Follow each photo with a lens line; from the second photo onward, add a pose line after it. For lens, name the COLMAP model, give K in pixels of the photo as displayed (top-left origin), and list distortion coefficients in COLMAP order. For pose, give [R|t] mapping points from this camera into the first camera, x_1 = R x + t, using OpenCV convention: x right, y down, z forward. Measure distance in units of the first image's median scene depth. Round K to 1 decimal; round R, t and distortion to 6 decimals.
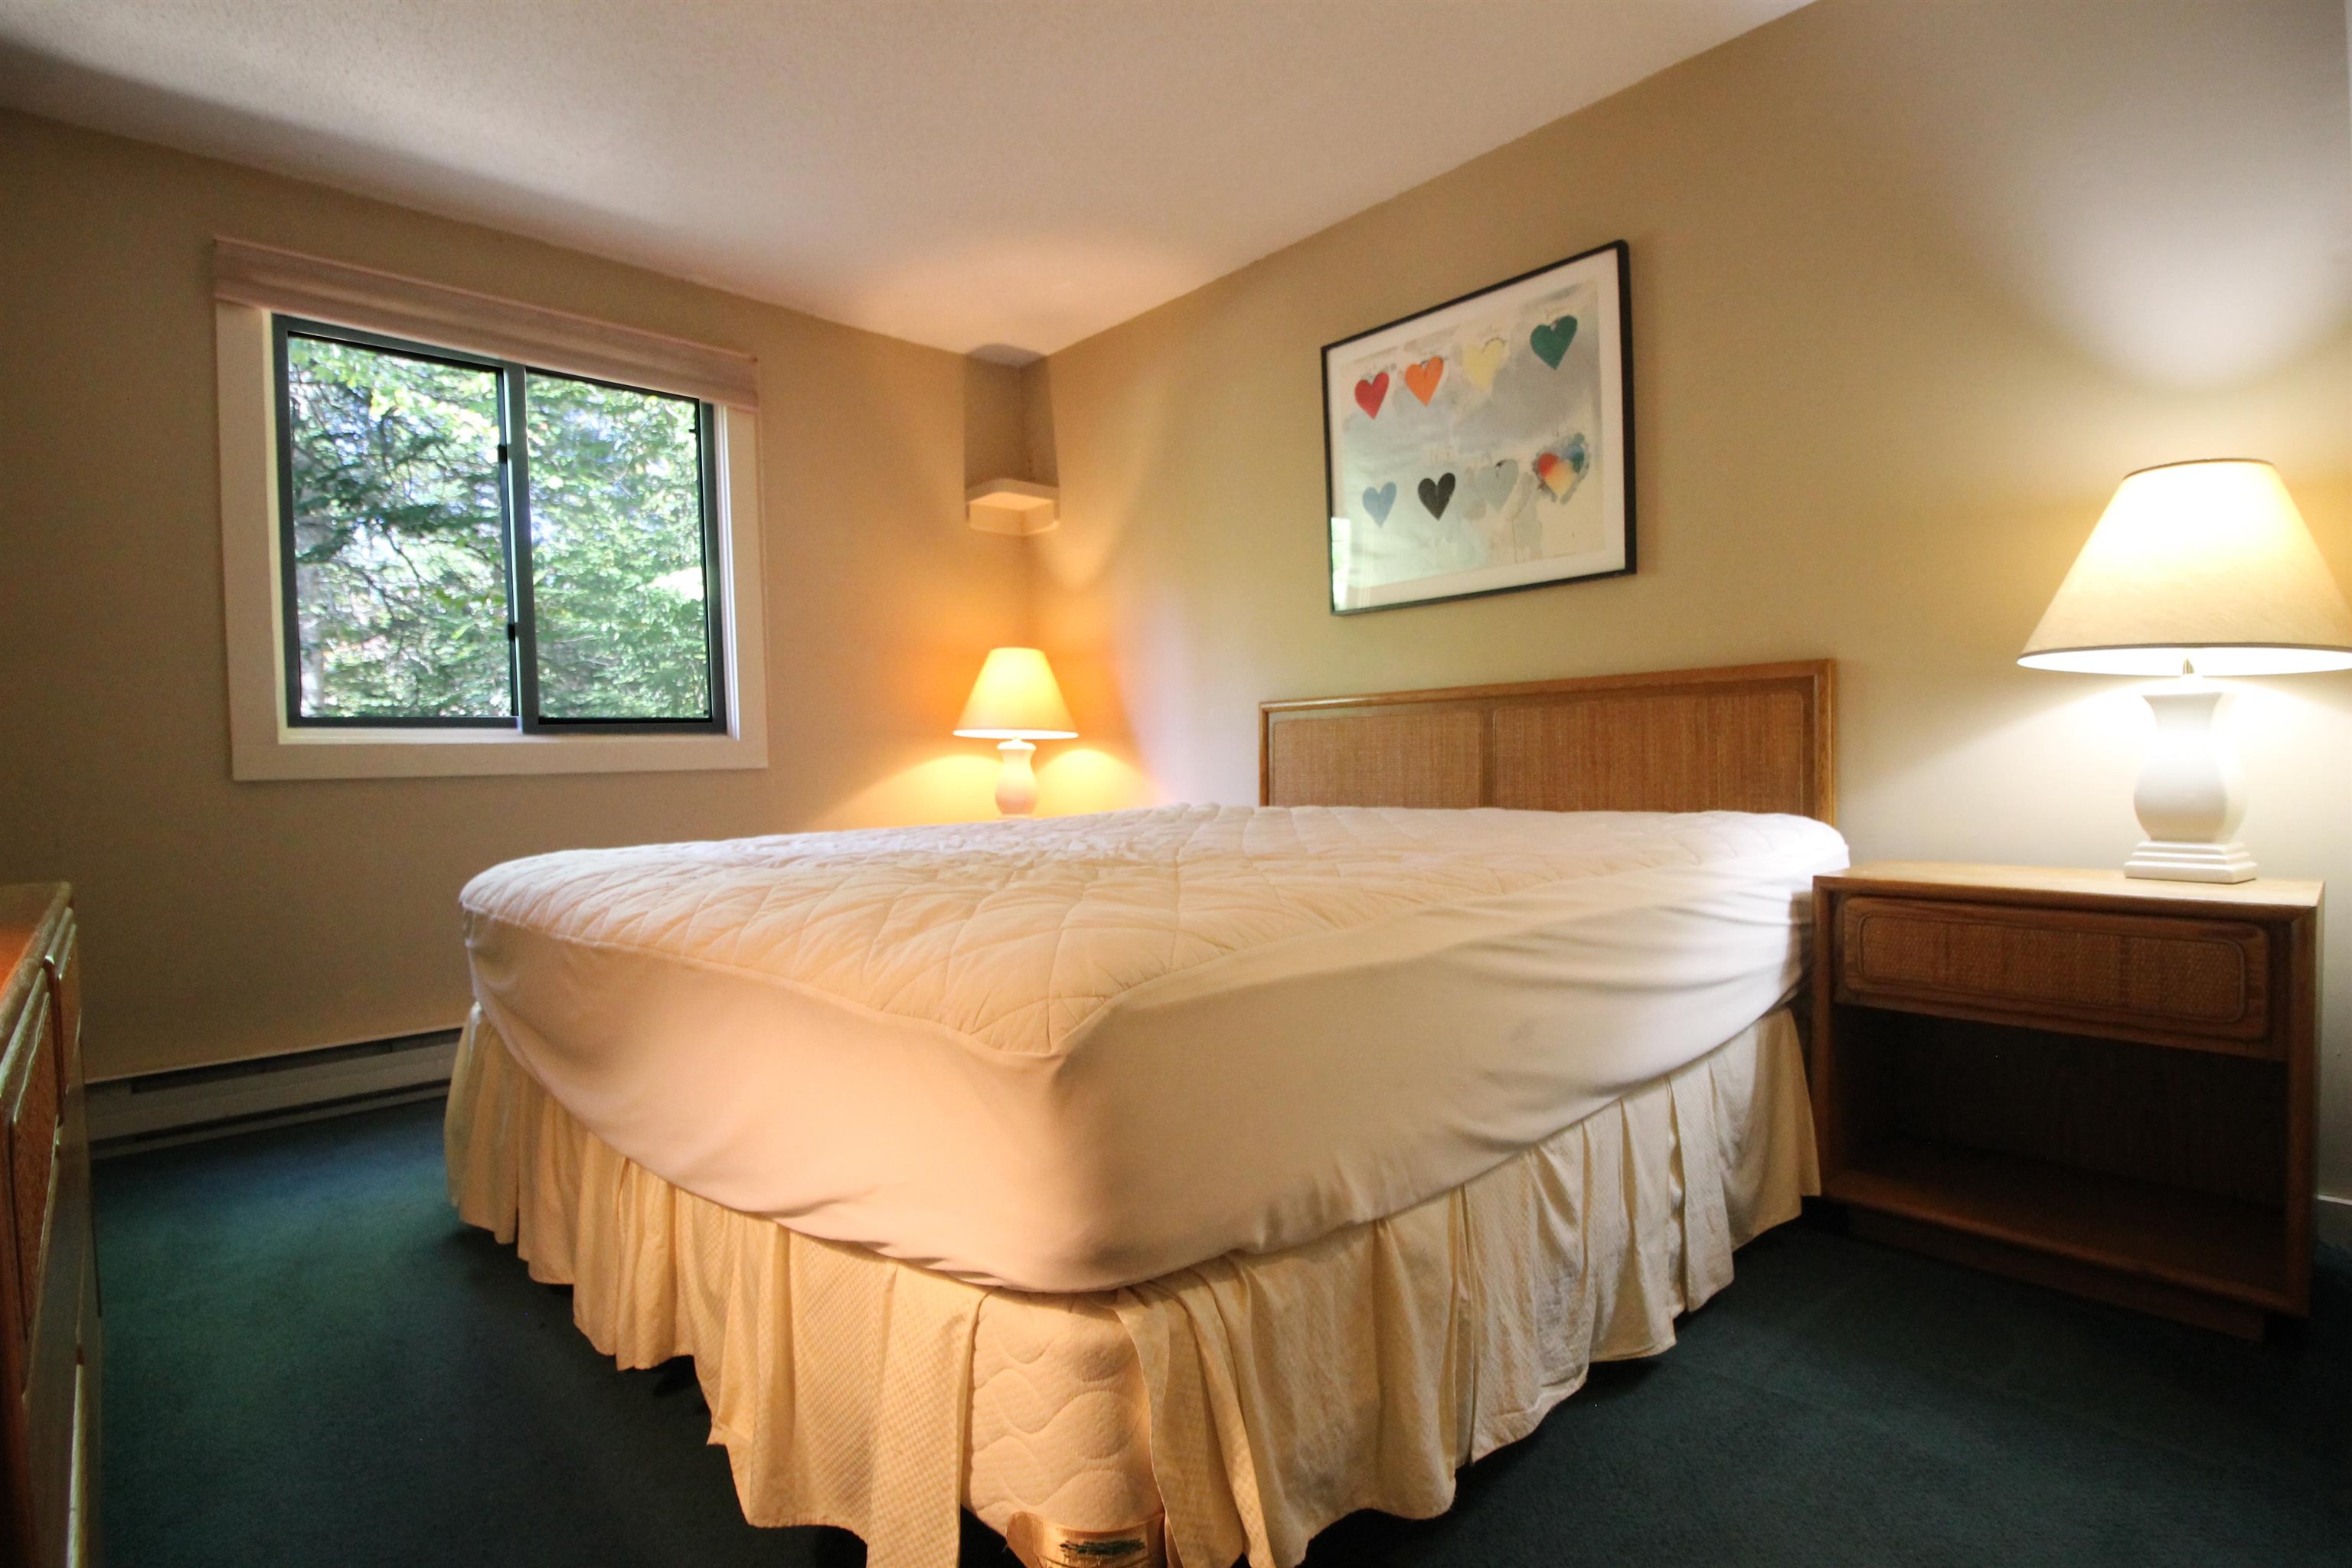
lens RADIAL K [[1110.8, 0, 1175.8], [0, 1110.8, 781.8], [0, 0, 1]] dist [-0.012858, -0.003243]
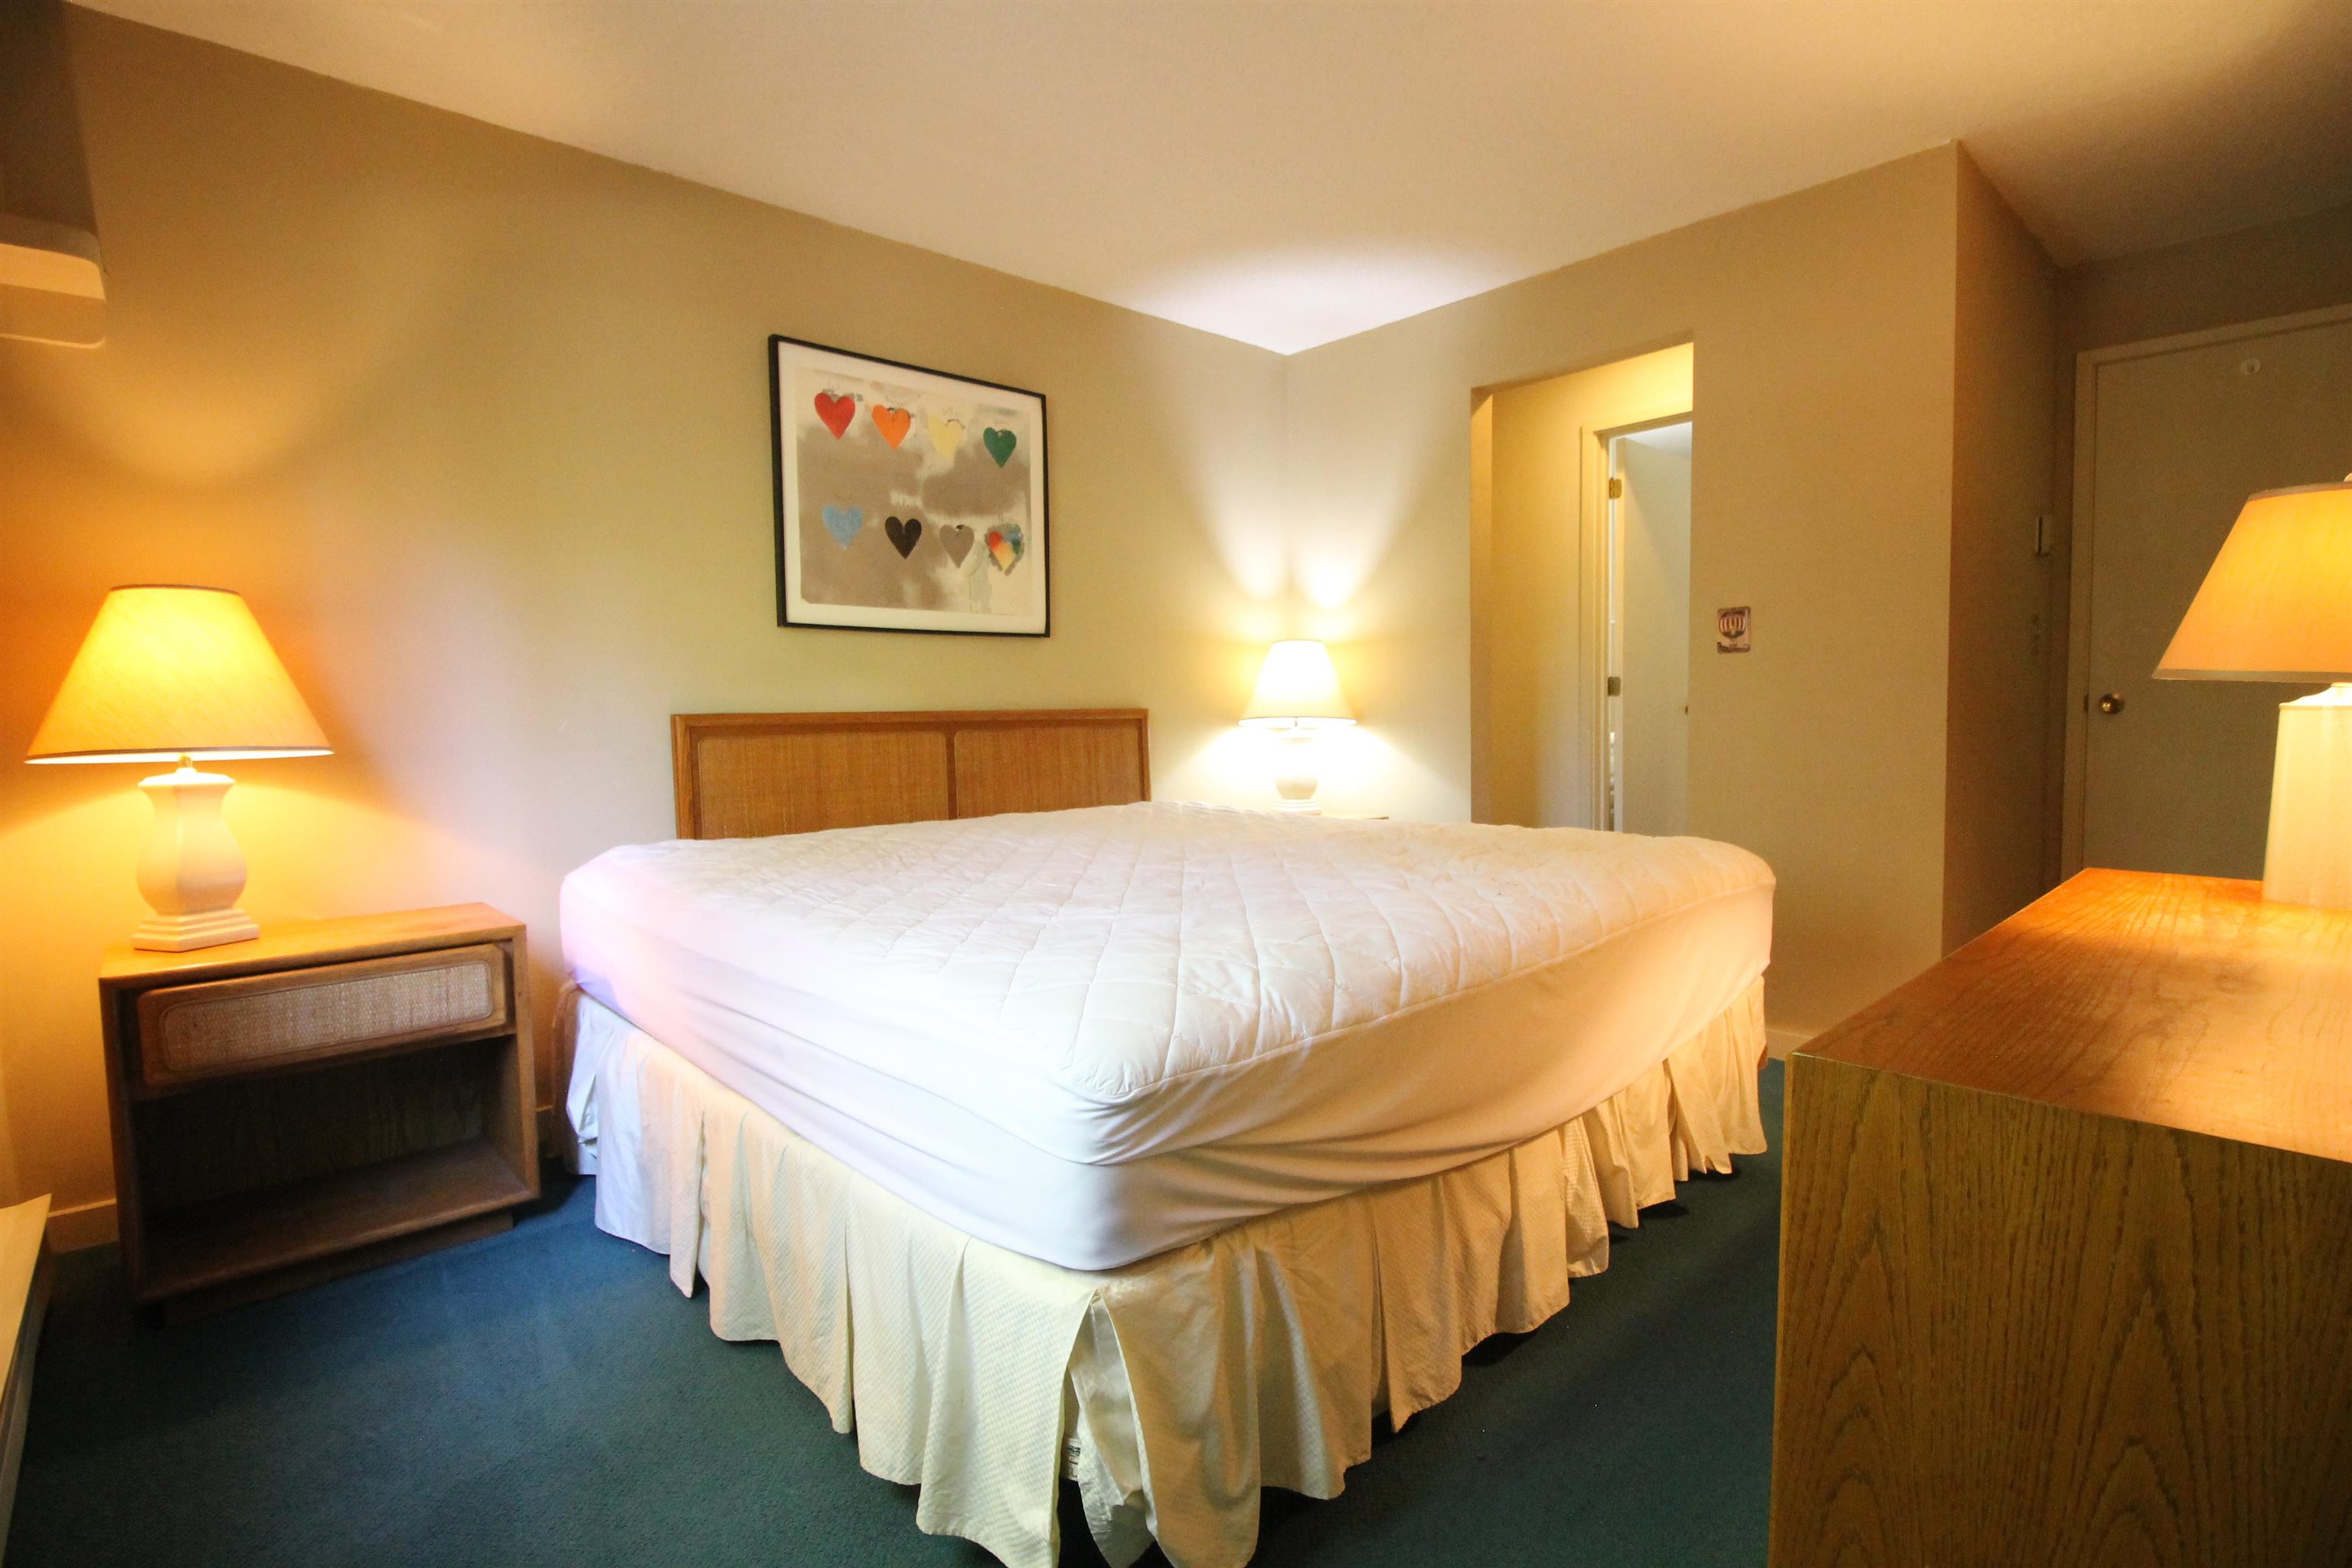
lens RADIAL K [[1110.8, 0, 1175.5], [0, 1110.8, 790.3], [0, 0, 1]] dist [-0.012858, -0.003243]
pose [[0.025031, -0.035361, 0.999061, -0.932375], [0.038905, 0.998652, 0.034372, -0.036564], [-0.998929, 0.038008, 0.026373, 0.768922]]
